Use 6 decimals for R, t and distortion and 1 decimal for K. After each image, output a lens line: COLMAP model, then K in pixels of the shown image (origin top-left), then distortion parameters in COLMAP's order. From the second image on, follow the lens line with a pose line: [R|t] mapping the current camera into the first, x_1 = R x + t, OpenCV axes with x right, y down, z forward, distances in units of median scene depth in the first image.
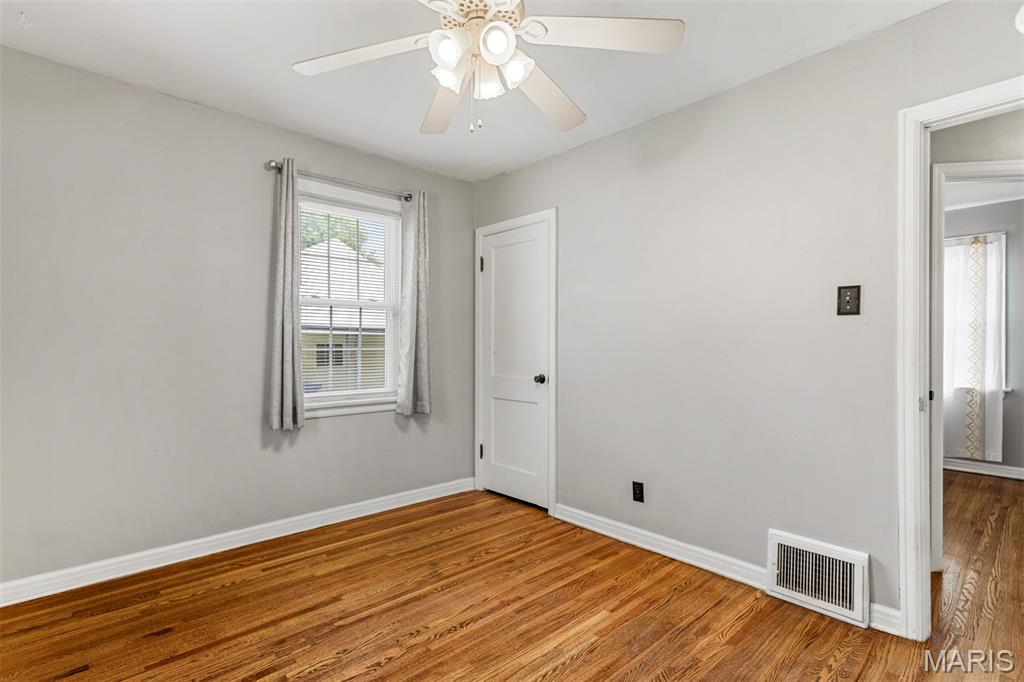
lens RADIAL K [[495.3, 0, 497.1], [0, 495.3, 345.3], [0, 0, 1]] dist [0.005066, -0.000186]
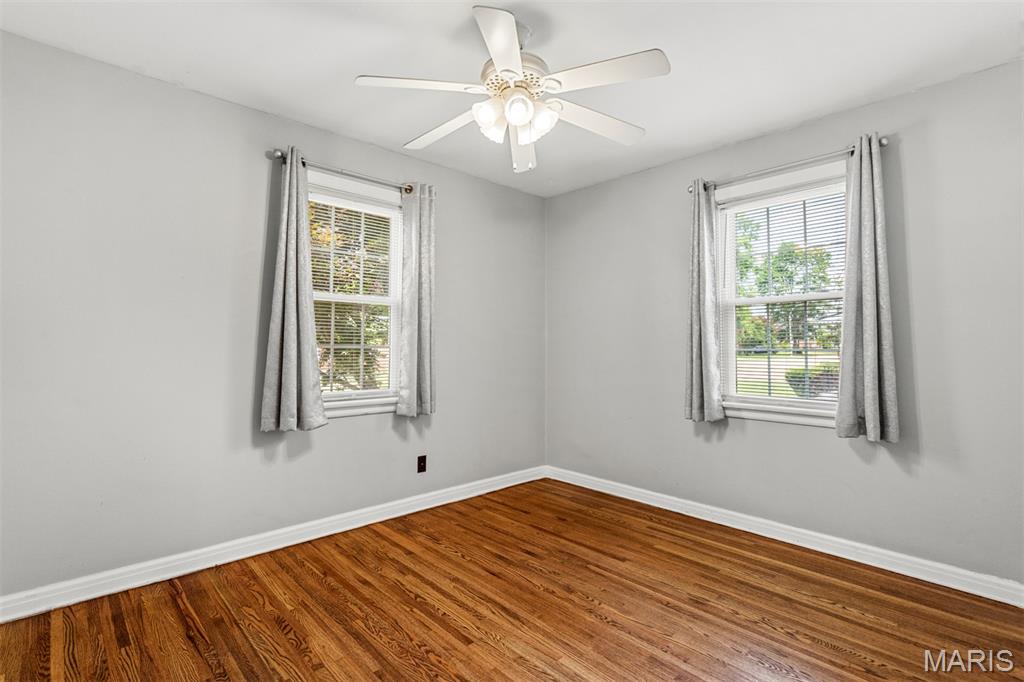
lens RADIAL K [[495.3, 0, 497.1], [0, 495.3, 345.3], [0, 0, 1]] dist [0.005066, -0.000186]
pose [[-0.006546, -0.002817, -0.999975, 0.720451], [-0.005727, 0.999980, -0.002780, 0.008845], [0.999962, 0.005709, -0.006562, 0.599868]]
